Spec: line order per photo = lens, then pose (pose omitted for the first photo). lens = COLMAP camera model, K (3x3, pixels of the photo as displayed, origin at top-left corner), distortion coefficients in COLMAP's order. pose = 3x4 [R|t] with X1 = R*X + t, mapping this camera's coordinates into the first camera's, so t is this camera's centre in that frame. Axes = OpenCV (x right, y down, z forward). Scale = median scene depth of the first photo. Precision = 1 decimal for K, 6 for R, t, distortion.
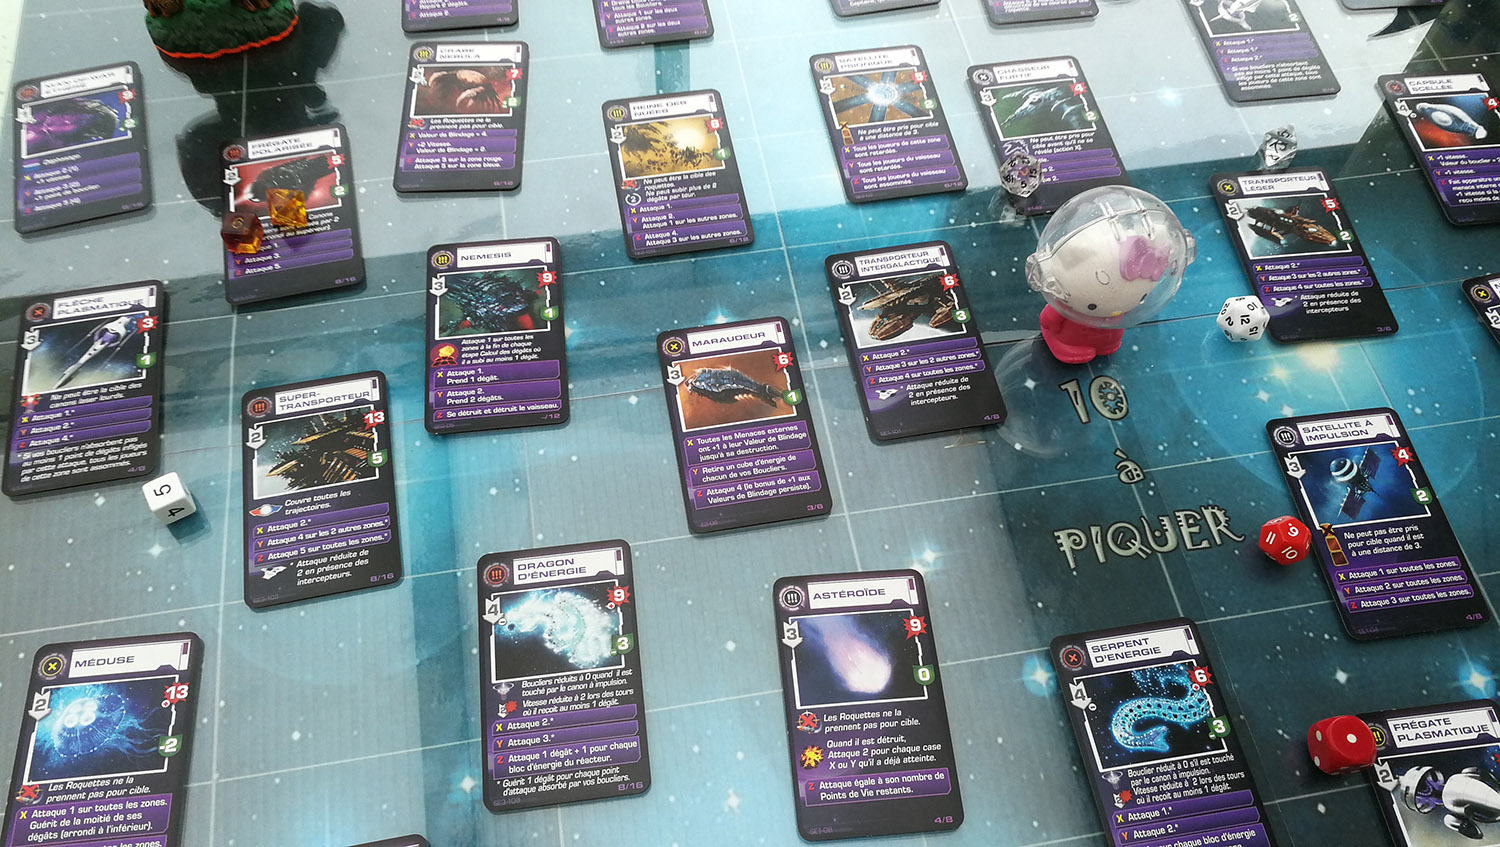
lens RADIAL K [[1251.1, 0, 750.0], [0, 1251.1, 423.5], [0, 0, 1]] dist [-0.009667, -0.014148]
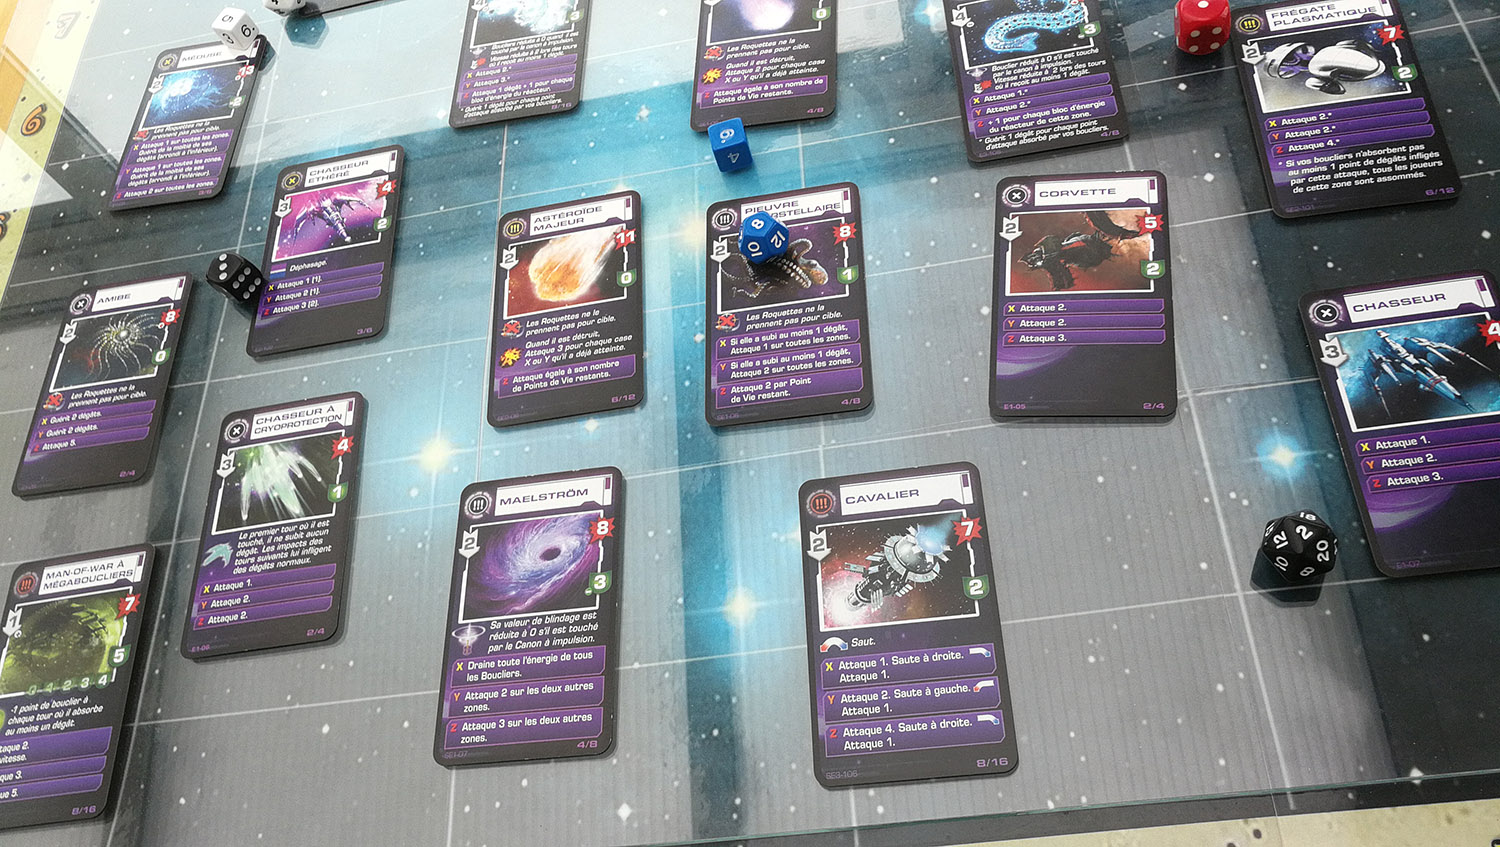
lens RADIAL K [[1251.1, 0, 750.0], [0, 1251.1, 423.5], [0, 0, 1]] dist [-0.009667, -0.014148]
pose [[0.957784, -0.005388, -0.287437, 0.411806], [0.015372, 0.999354, 0.032488, 0.549162], [0.287076, -0.035535, 0.957248, -0.101943]]
